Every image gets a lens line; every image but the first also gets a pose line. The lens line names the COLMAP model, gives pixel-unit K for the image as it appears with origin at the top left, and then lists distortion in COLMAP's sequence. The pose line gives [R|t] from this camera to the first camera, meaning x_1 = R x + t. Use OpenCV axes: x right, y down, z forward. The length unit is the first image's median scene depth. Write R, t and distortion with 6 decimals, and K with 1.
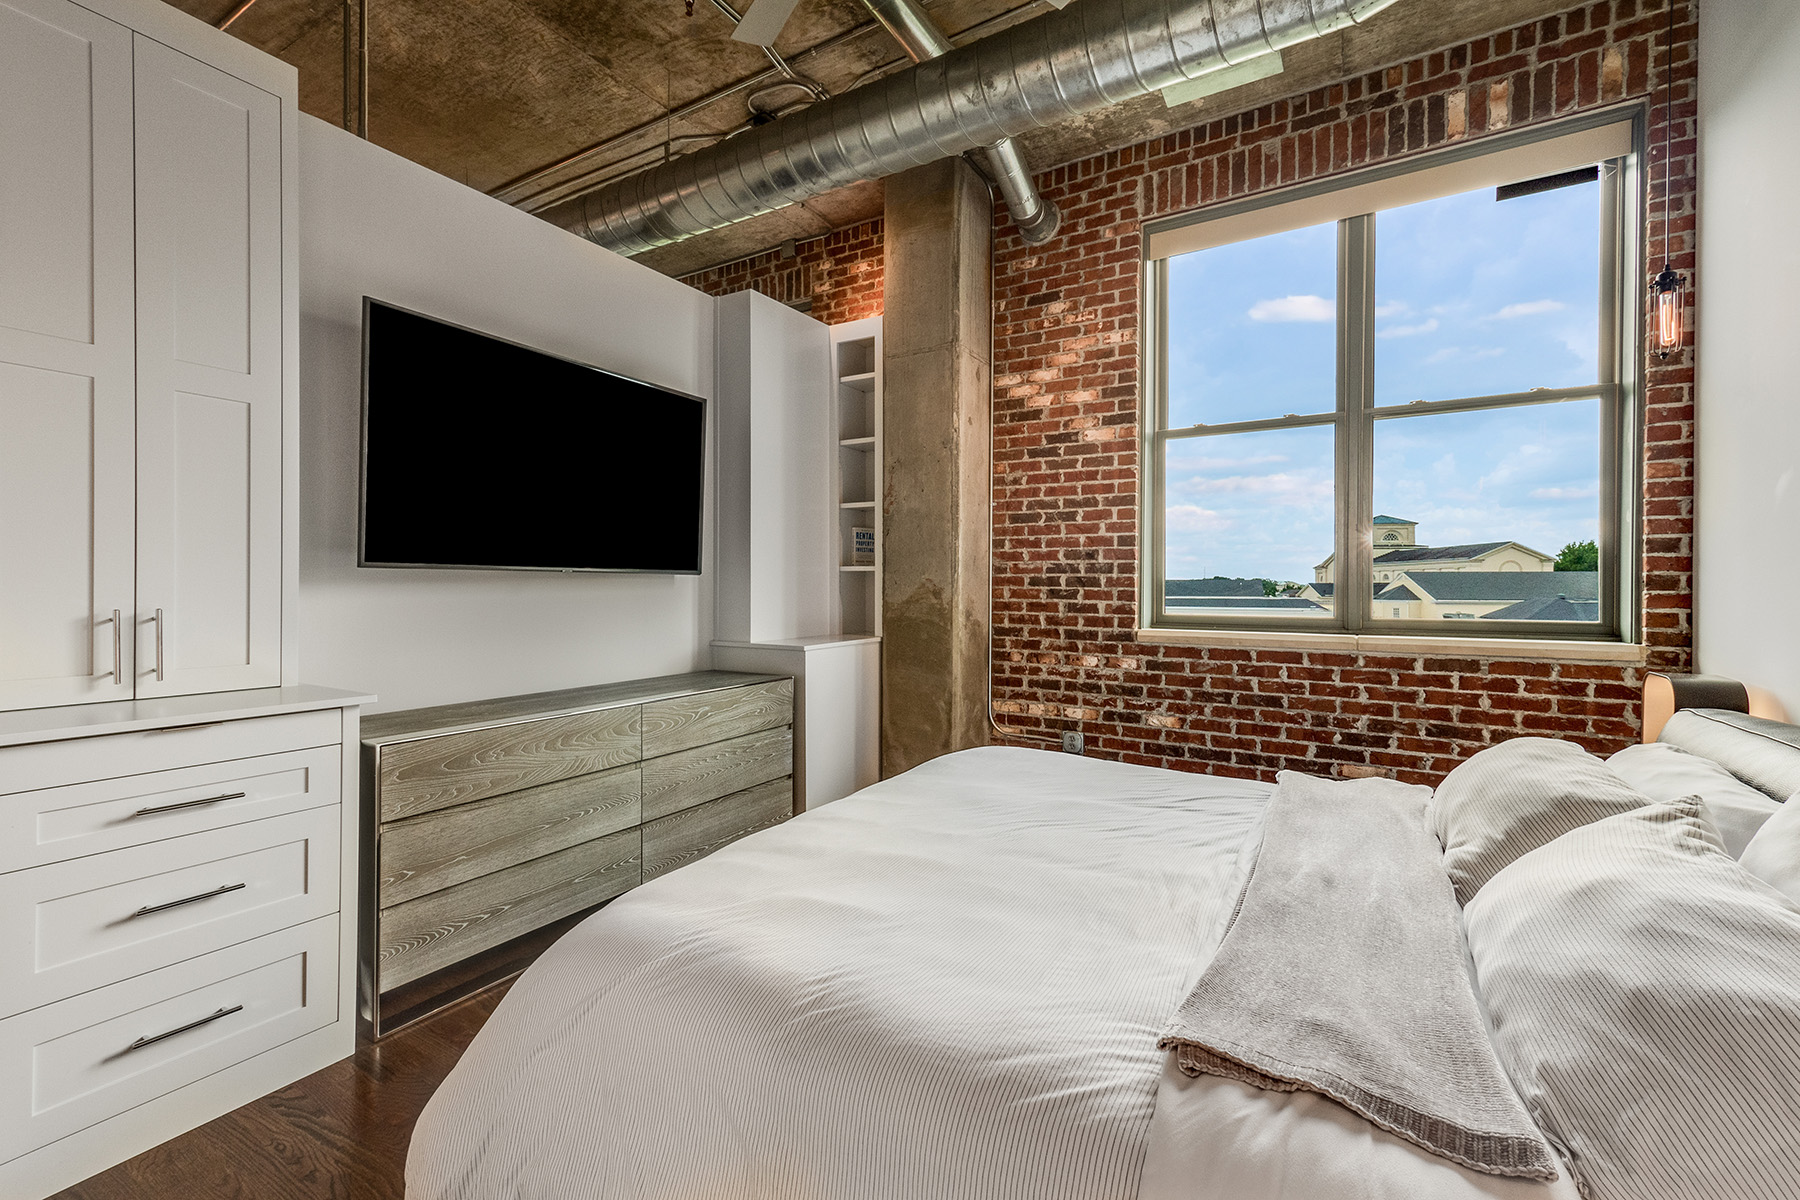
lens RADIAL K [[774.9, 0, 894.6], [0, 774.9, 591.7], [0, 0, 1]] dist [-0.000847, -0.000144]
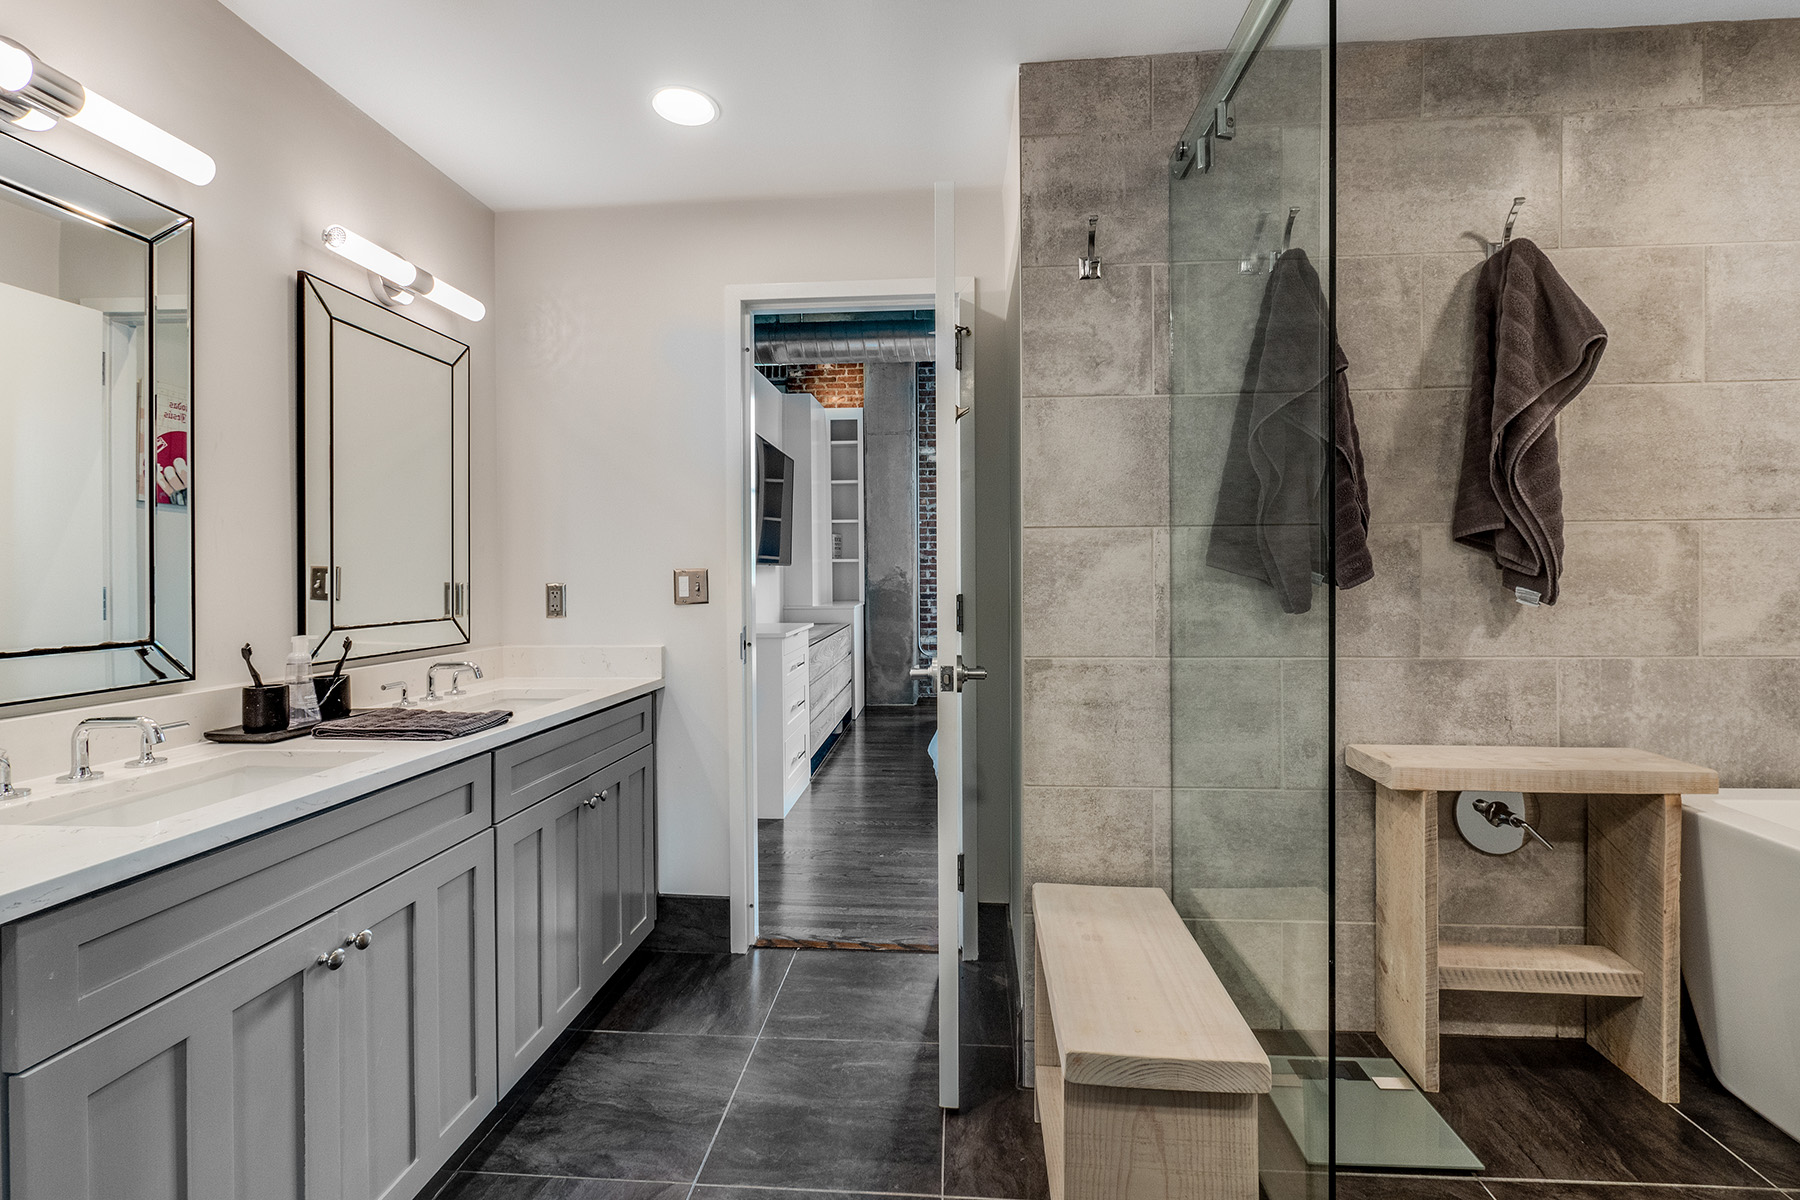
lens RADIAL K [[774.9, 0, 906.6], [0, 774.9, 581.9], [0, 0, 1]] dist [-0.000847, -0.000144]
pose [[0.885388, -0.016903, 0.464546, -0.737668], [0.011763, 0.999833, 0.013961, -0.005987], [-0.464704, -0.006897, 0.885439, -0.534021]]
